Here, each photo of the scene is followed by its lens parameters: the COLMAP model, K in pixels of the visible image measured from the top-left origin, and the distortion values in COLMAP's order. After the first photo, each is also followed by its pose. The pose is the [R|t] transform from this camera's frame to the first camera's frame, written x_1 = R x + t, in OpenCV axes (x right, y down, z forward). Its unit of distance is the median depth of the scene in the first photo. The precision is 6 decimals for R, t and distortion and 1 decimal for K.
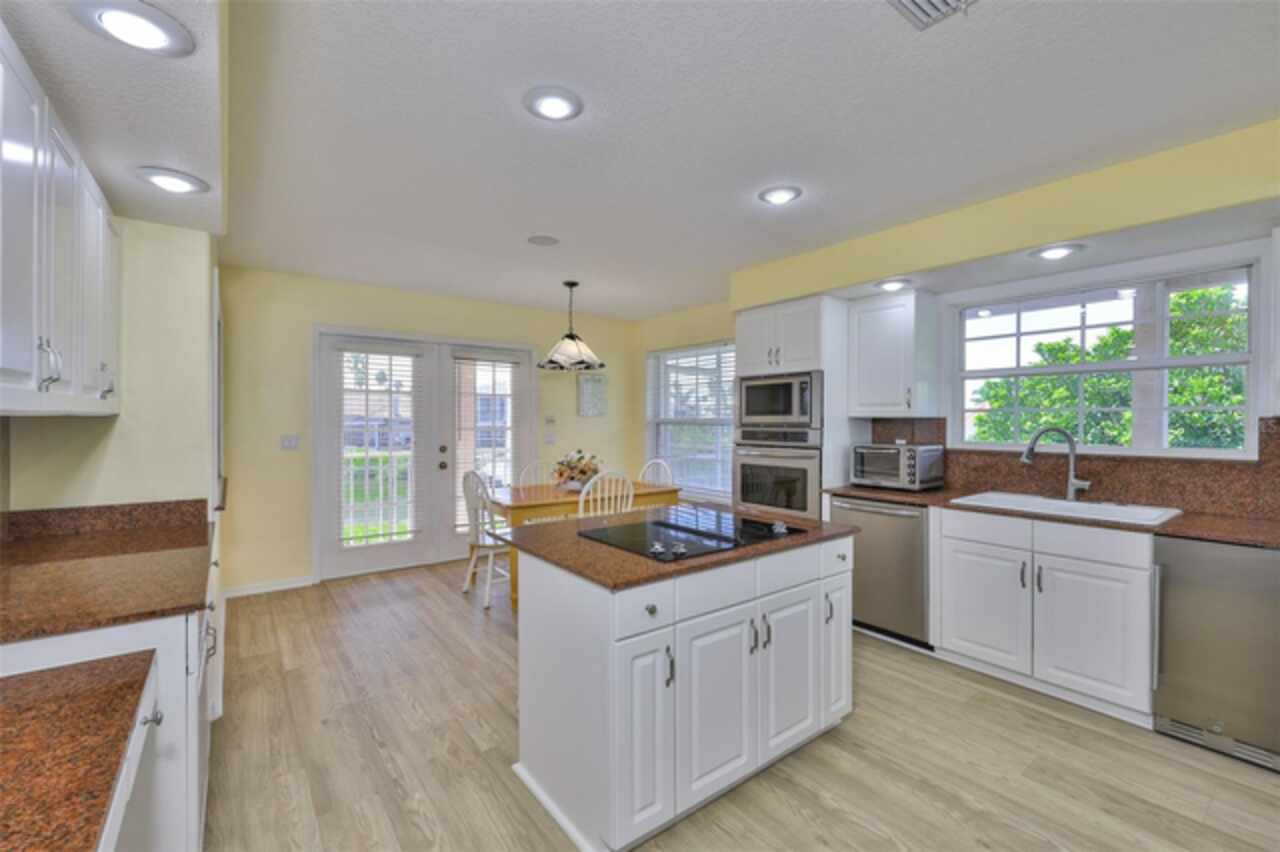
lens RADIAL K [[544.8, 0, 637.6], [0, 544.8, 421.8], [0, 0, 1]] dist [0.000291, 0.000832]
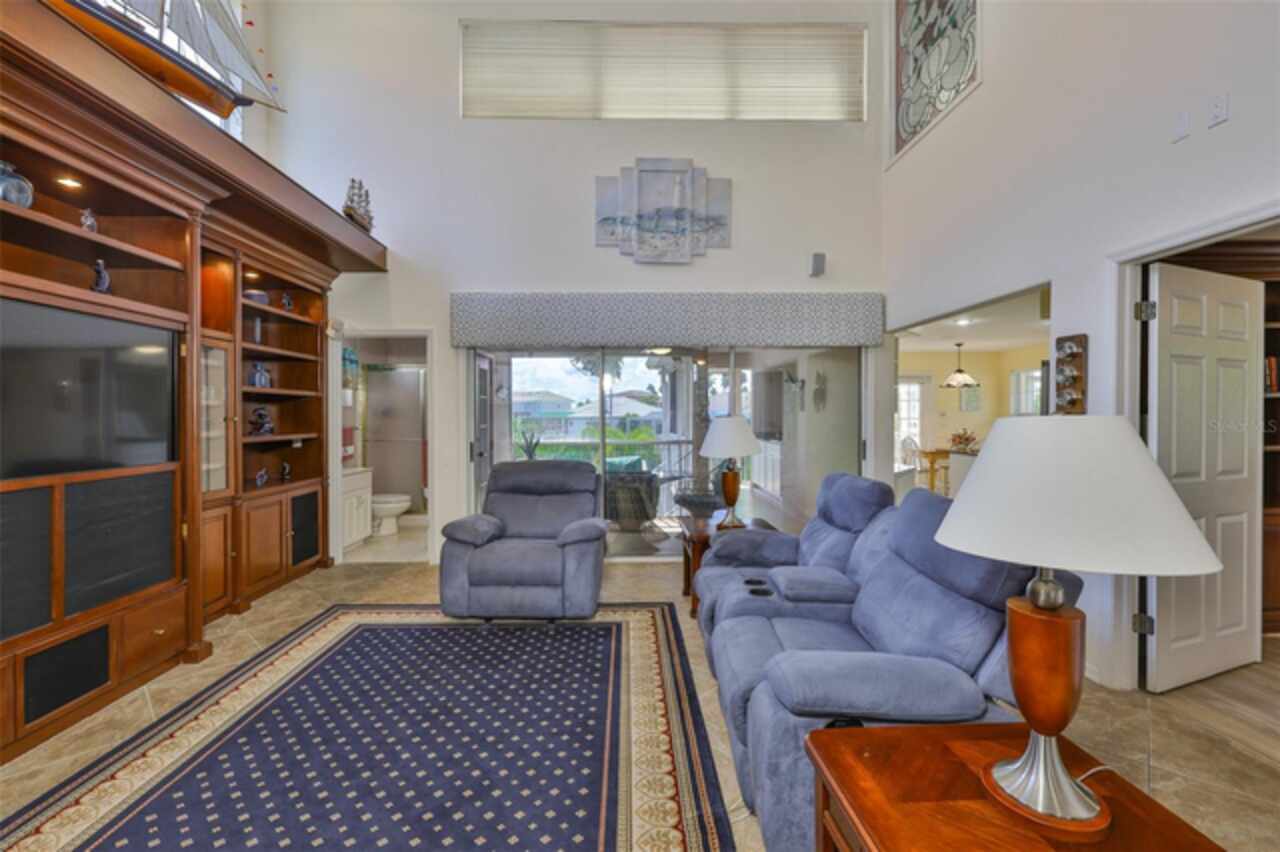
lens RADIAL K [[544.8, 0, 636.5], [0, 544.8, 418.8], [0, 0, 1]] dist [0.000291, 0.000832]
pose [[0.819158, -0.001753, -0.573566, 0.062613], [0.004805, 0.999981, 0.003807, 0.002312], [0.573548, -0.005875, 0.819151, -1.564503]]
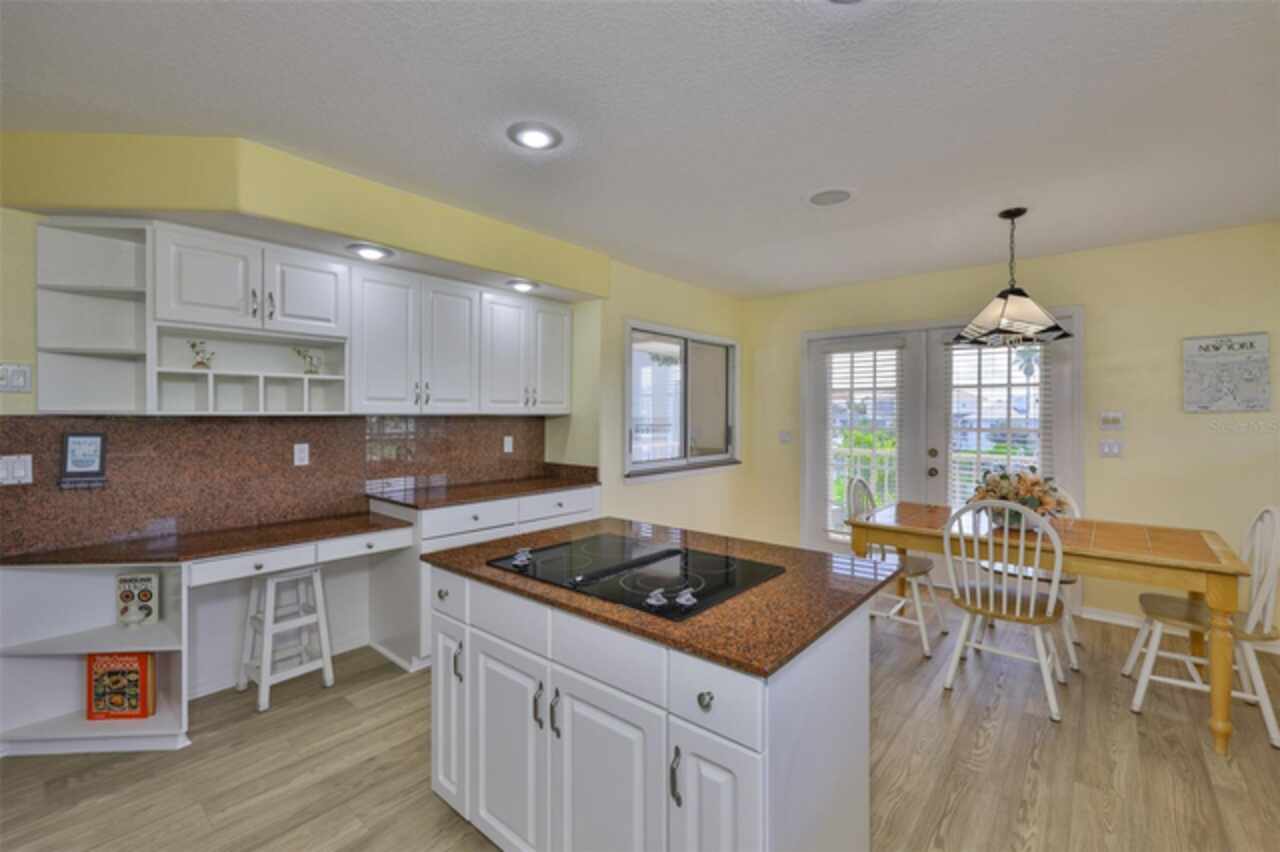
lens RADIAL K [[544.8, 0, 639.2], [0, 544.8, 415.4], [0, 0, 1]] dist [0.000291, 0.000832]
pose [[0.214873, -0.001422, -0.976641, 0.518166], [-0.004762, 0.999986, -0.002503, -0.004981], [0.976630, 0.005189, 0.214863, 0.510287]]
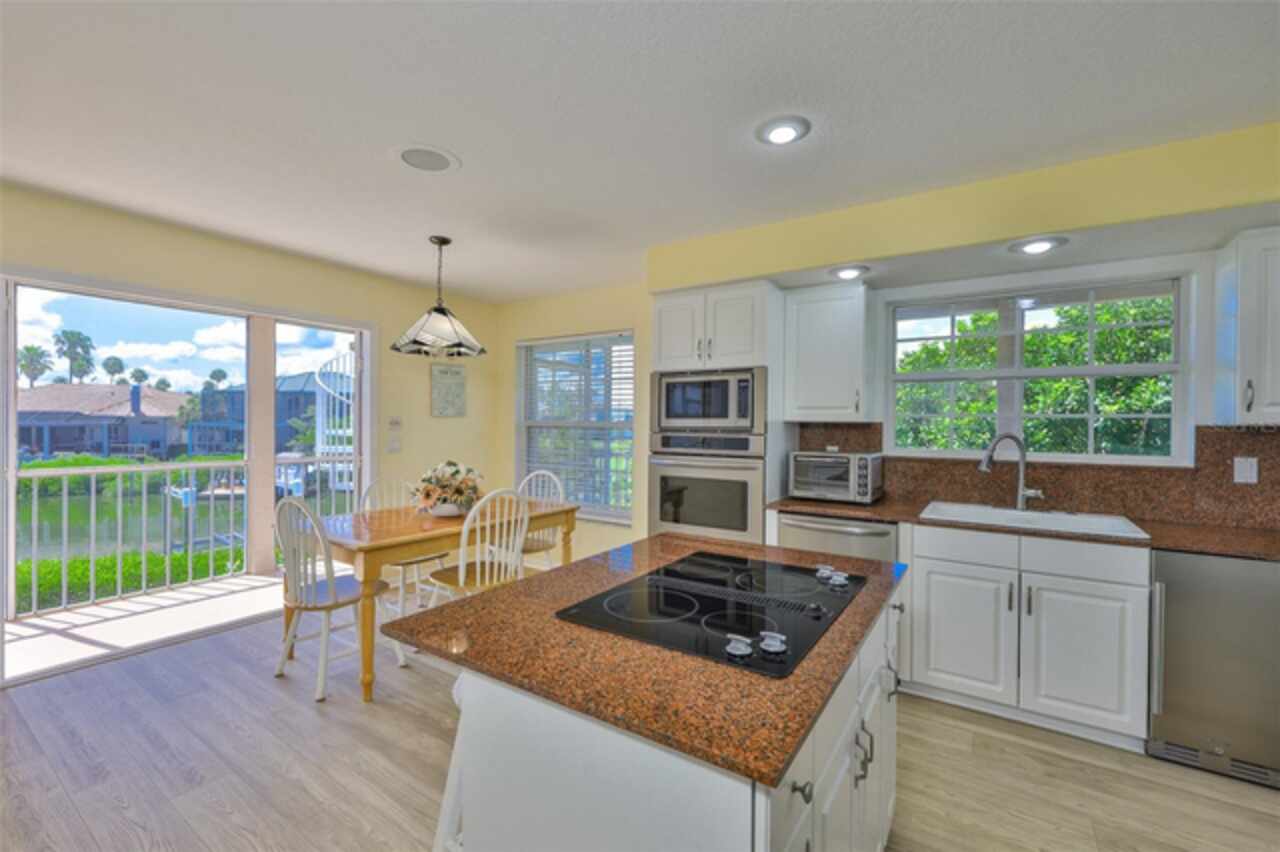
lens RADIAL K [[544.8, 0, 635.0], [0, 544.8, 424.7], [0, 0, 1]] dist [0.000291, 0.000832]
pose [[0.947606, 0.006762, 0.319369, -0.131127], [-0.007101, 0.999975, -0.000103, -0.001377], [-0.319362, -0.002171, 0.947630, 0.248597]]
